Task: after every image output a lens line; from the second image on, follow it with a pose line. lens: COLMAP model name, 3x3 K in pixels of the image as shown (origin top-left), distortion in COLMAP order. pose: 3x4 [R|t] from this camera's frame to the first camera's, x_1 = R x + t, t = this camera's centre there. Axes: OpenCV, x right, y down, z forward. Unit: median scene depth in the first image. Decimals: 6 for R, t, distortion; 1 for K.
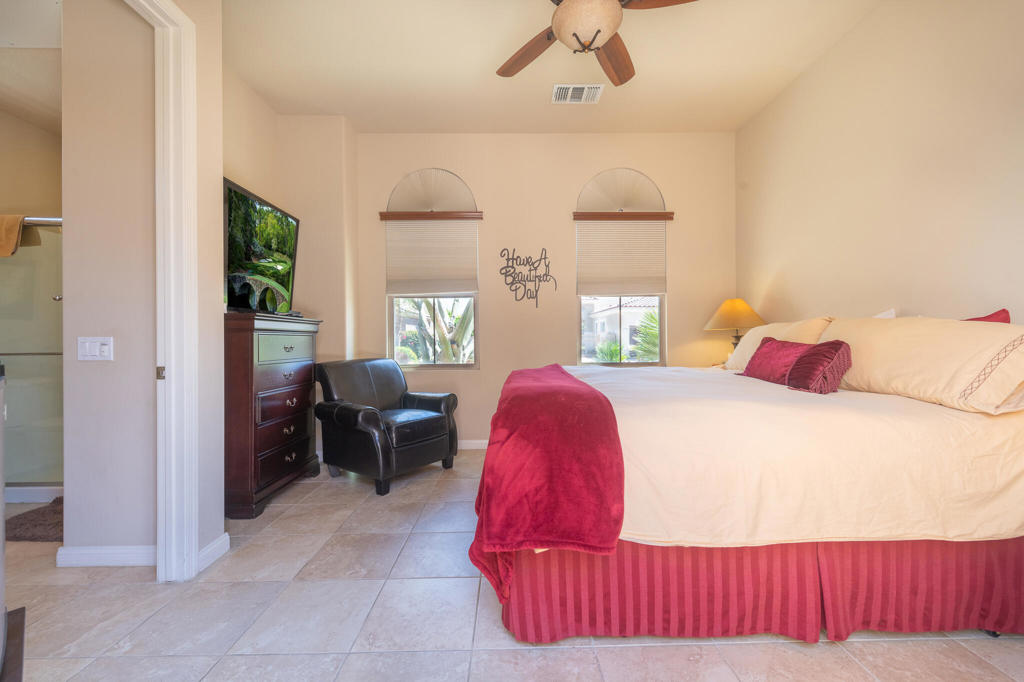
lens RADIAL K [[399.1, 0, 513.8], [0, 399.1, 338.0], [0, 0, 1]] dist [-0.000478, -0.000006]
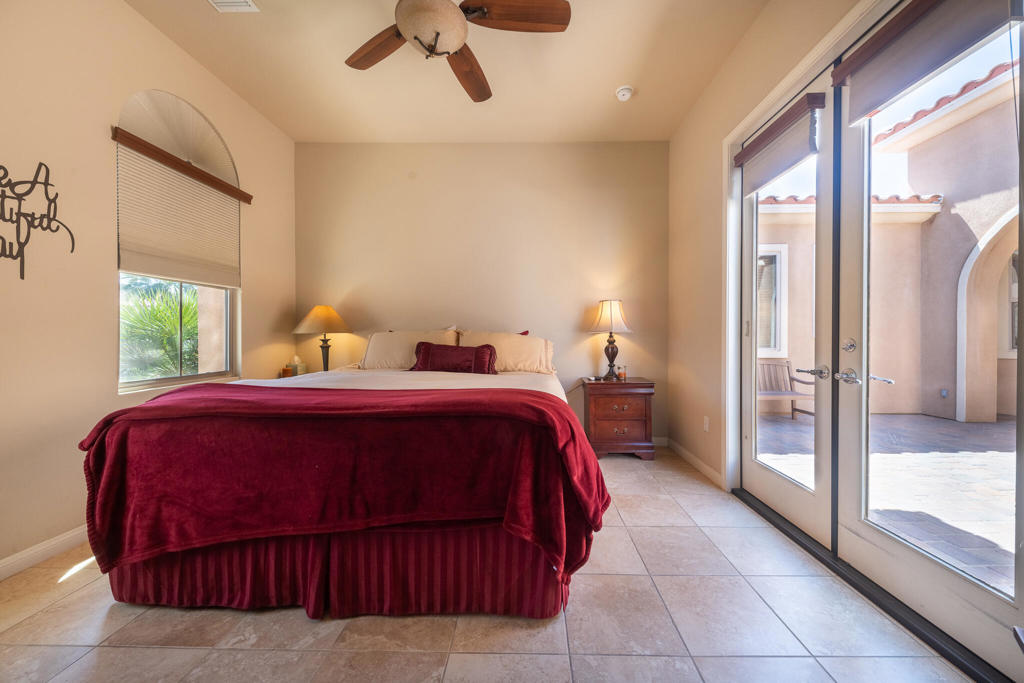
lens RADIAL K [[364.6, 0, 516.6], [0, 364.6, 341.7], [0, 0, 1]] dist [0.000490, -0.000006]
pose [[0.029639, -0.004763, 0.999549, -0.364449], [-0.003532, 0.999982, 0.004870, -0.004989], [-0.999554, -0.003675, 0.029621, 0.392971]]
